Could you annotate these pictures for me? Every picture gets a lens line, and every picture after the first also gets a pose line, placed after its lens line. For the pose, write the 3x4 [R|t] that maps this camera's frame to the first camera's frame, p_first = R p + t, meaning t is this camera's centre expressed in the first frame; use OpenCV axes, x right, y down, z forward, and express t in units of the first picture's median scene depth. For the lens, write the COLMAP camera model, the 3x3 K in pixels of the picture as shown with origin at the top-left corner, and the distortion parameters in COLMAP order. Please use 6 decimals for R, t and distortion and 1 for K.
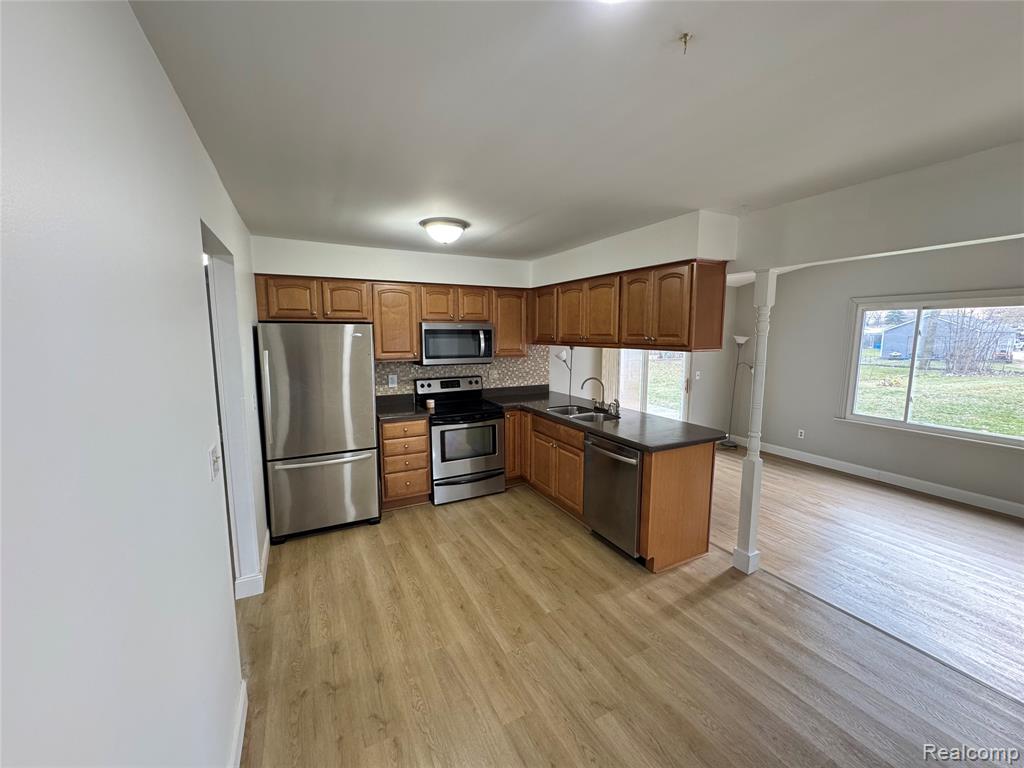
lens RADIAL K [[407.0, 0, 517.8], [0, 407.0, 384.5], [0, 0, 1]] dist [-0.009479, -0.000101]
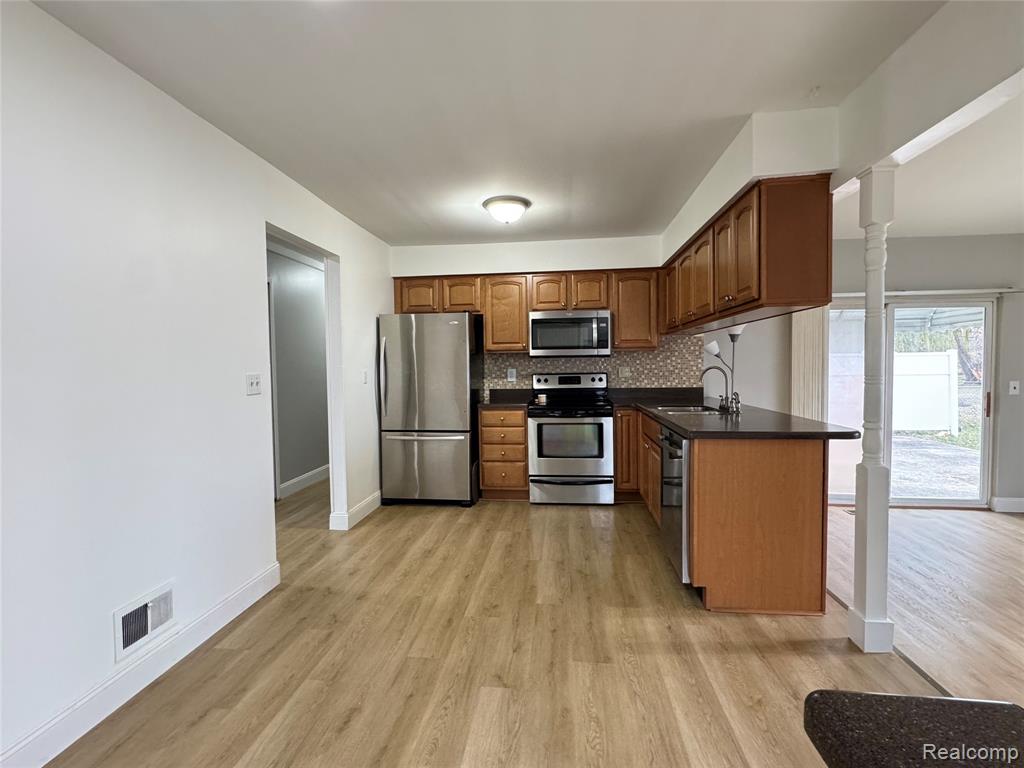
lens RADIAL K [[480.6, 0, 512.8], [0, 480.6, 383.2], [0, 0, 1]] dist [0.002208, -0.000167]
pose [[0.826877, 0.008852, -0.562314, 0.389784], [-0.057904, 0.995902, -0.069470, 0.101888], [0.559394, 0.090003, 0.824001, 0.039936]]
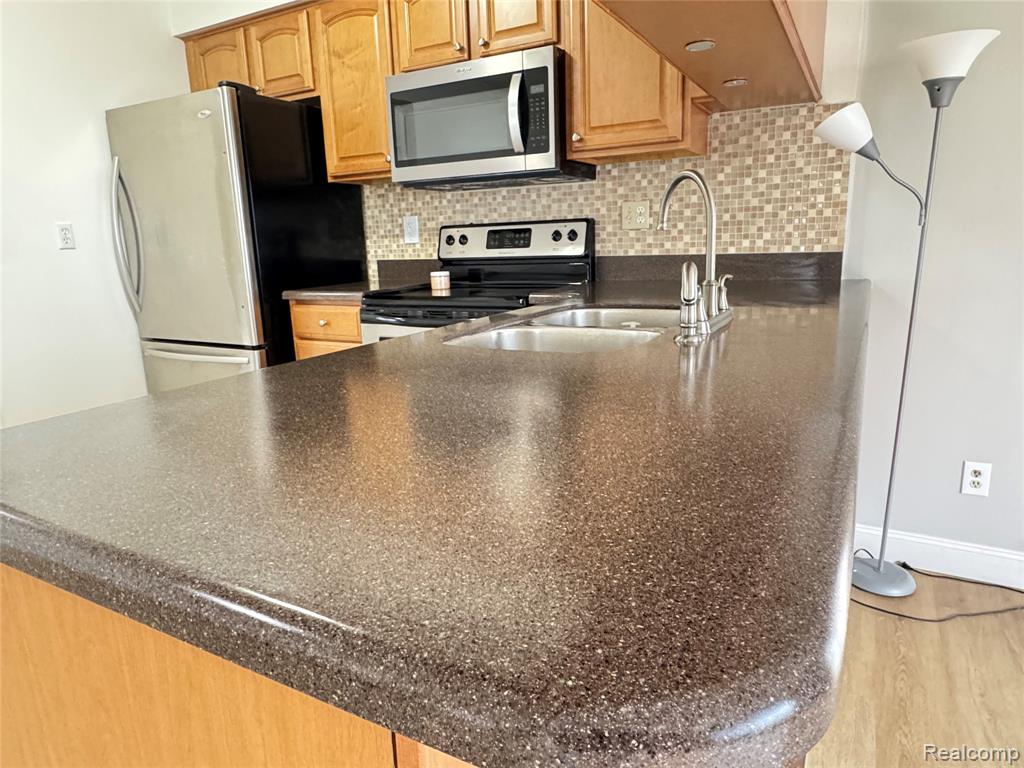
lens RADIAL K [[649.9, 0, 507.0], [0, 649.9, 379.5], [0, 0, 1]] dist [-0.007242, 0.002511]
pose [[0.544991, 0.163612, -0.822324, 0.442009], [-0.071067, 0.986260, 0.149130, 0.046955], [0.835425, -0.022834, 0.549130, 0.740483]]
